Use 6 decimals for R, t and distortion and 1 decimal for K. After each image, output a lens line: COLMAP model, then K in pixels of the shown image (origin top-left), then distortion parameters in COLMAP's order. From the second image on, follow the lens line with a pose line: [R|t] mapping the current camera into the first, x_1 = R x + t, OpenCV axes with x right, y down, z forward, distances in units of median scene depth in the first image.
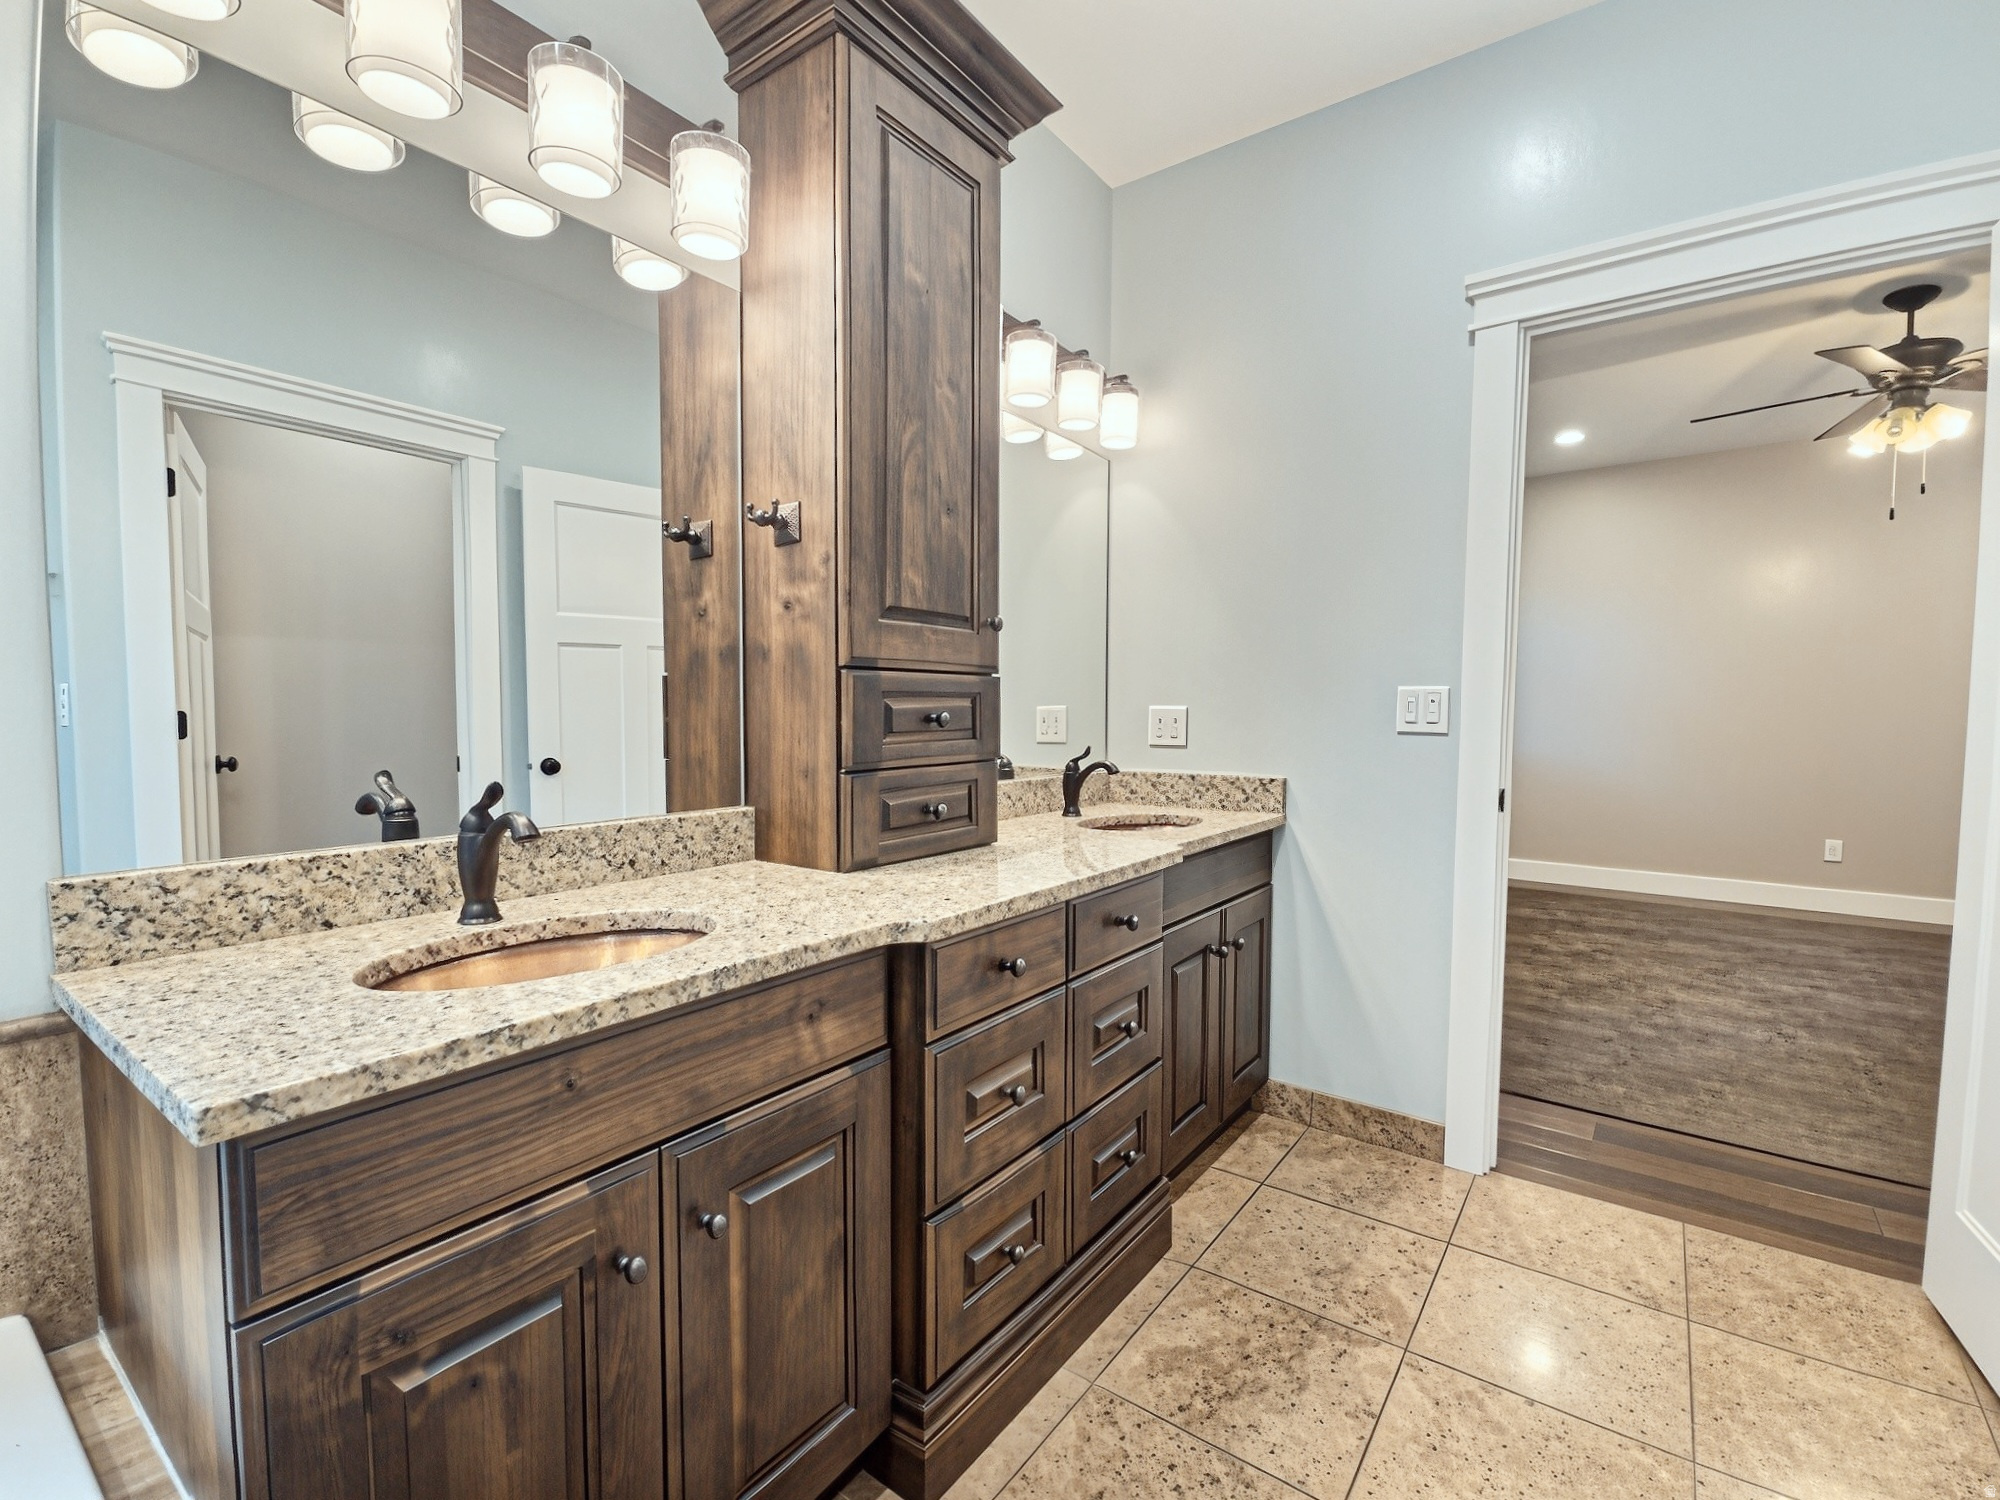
lens RADIAL K [[884.5, 0, 1001.6], [0, 884.5, 754.0], [0, 0, 1]] dist [-0.002486, 0.002303]
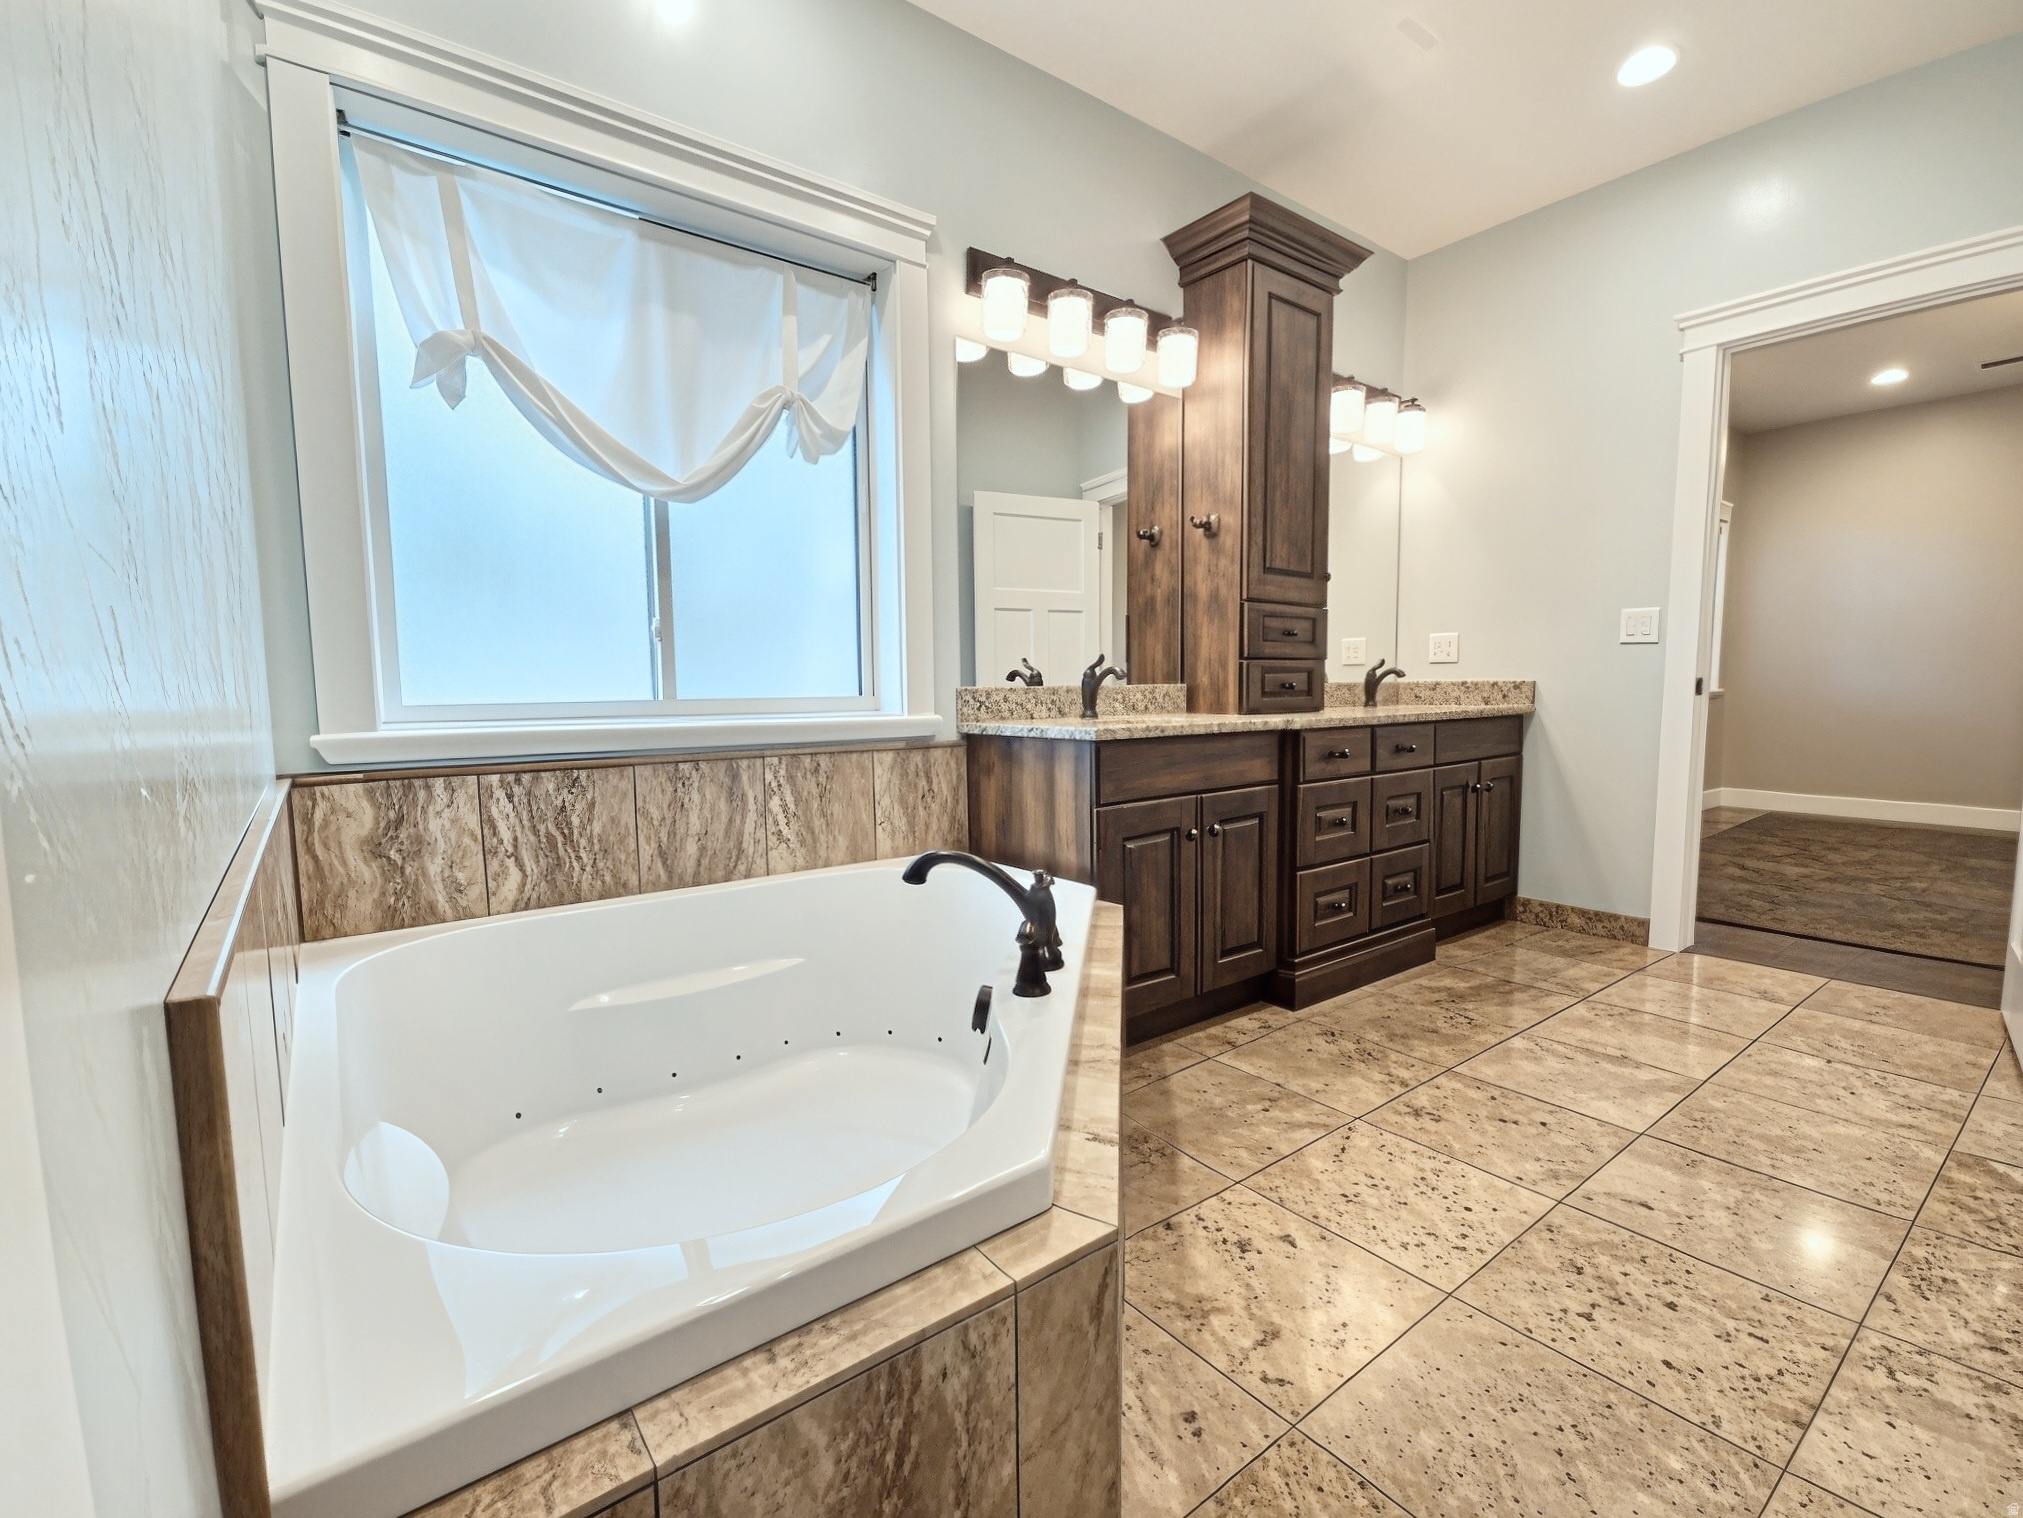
lens RADIAL K [[894.7, 0, 1006.6], [0, 894.7, 762.3], [0, 0, 1]] dist [-0.002486, 0.002303]
pose [[0.957643, 0.013489, -0.287641, -0.099913], [-0.003312, 0.999352, 0.035839, 0.153141], [0.287938, -0.033368, 0.957067, -0.847247]]
